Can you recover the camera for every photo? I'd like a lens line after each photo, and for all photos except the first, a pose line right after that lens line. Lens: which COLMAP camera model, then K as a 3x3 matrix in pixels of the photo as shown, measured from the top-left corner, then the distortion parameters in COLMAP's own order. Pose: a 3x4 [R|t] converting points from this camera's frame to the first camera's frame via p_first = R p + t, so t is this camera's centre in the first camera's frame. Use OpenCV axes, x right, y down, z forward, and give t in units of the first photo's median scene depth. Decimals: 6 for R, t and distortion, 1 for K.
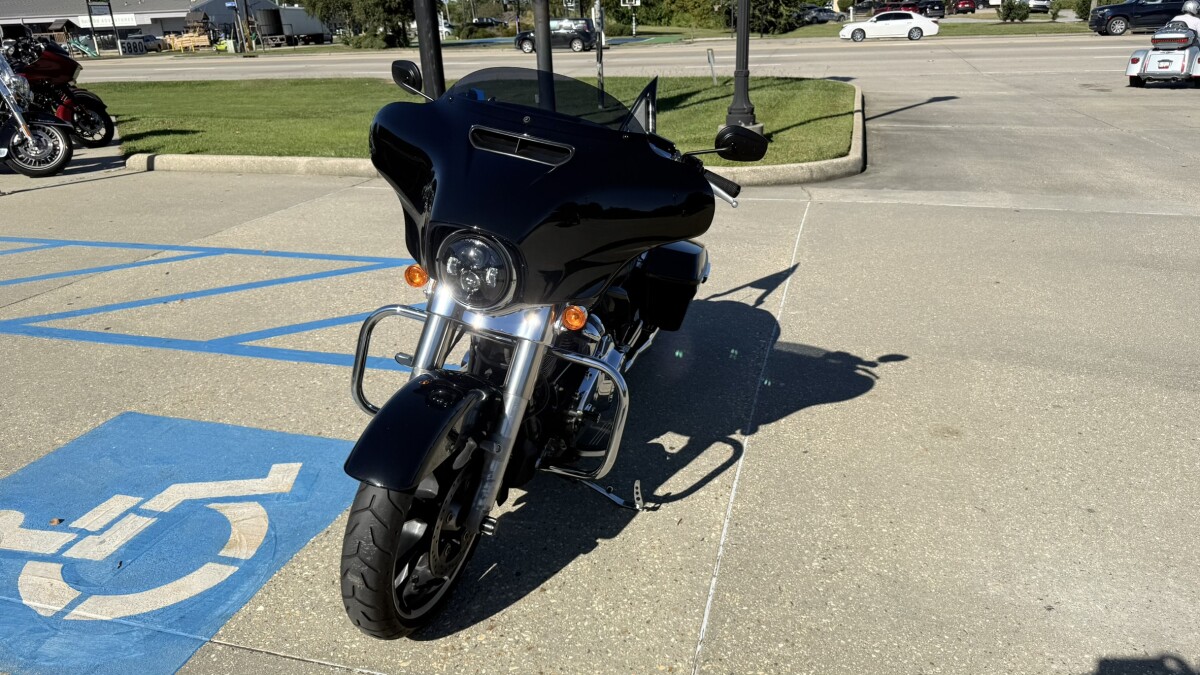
lens RADIAL K [[833.5, 0, 603.4], [0, 833.5, 313.2], [0, 0, 1]] dist [0.001181, 0.002011]
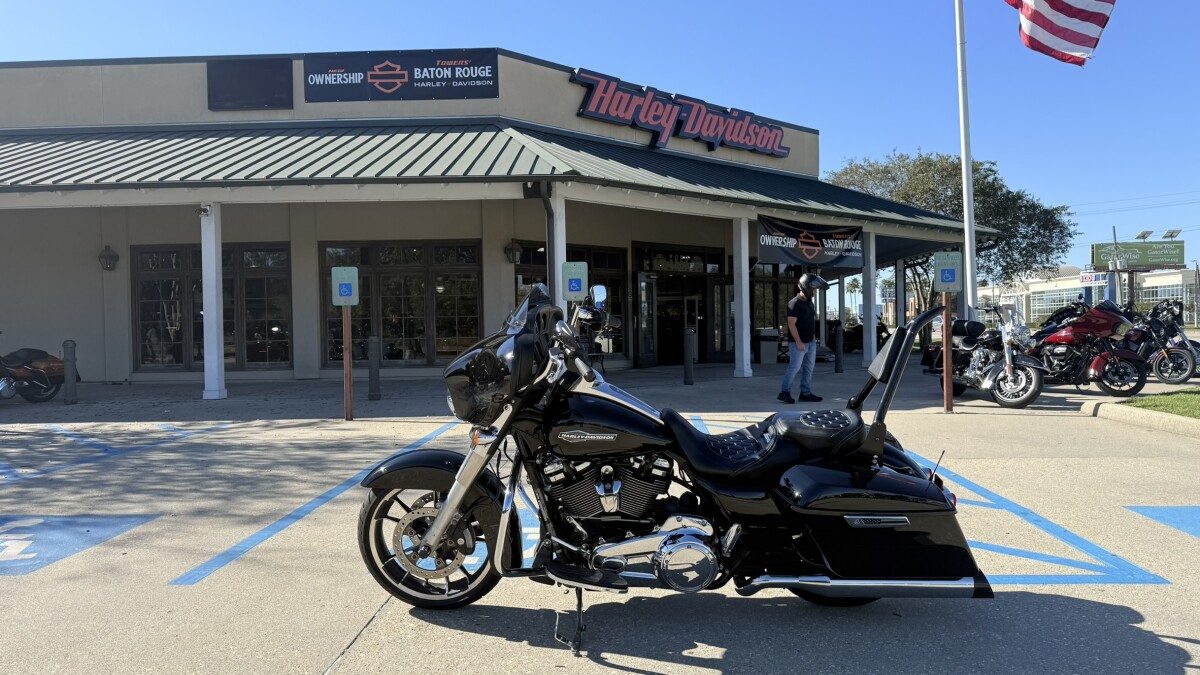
lens RADIAL K [[833.5, 0, 603.4], [0, 833.5, 313.2], [0, 0, 1]] dist [0.001181, 0.002011]
pose [[0.229878, 0.012194, -0.973143, 0.851266], [-0.314604, 0.947167, -0.062448, -0.101874], [0.920967, 0.320510, 0.221569, 0.479299]]
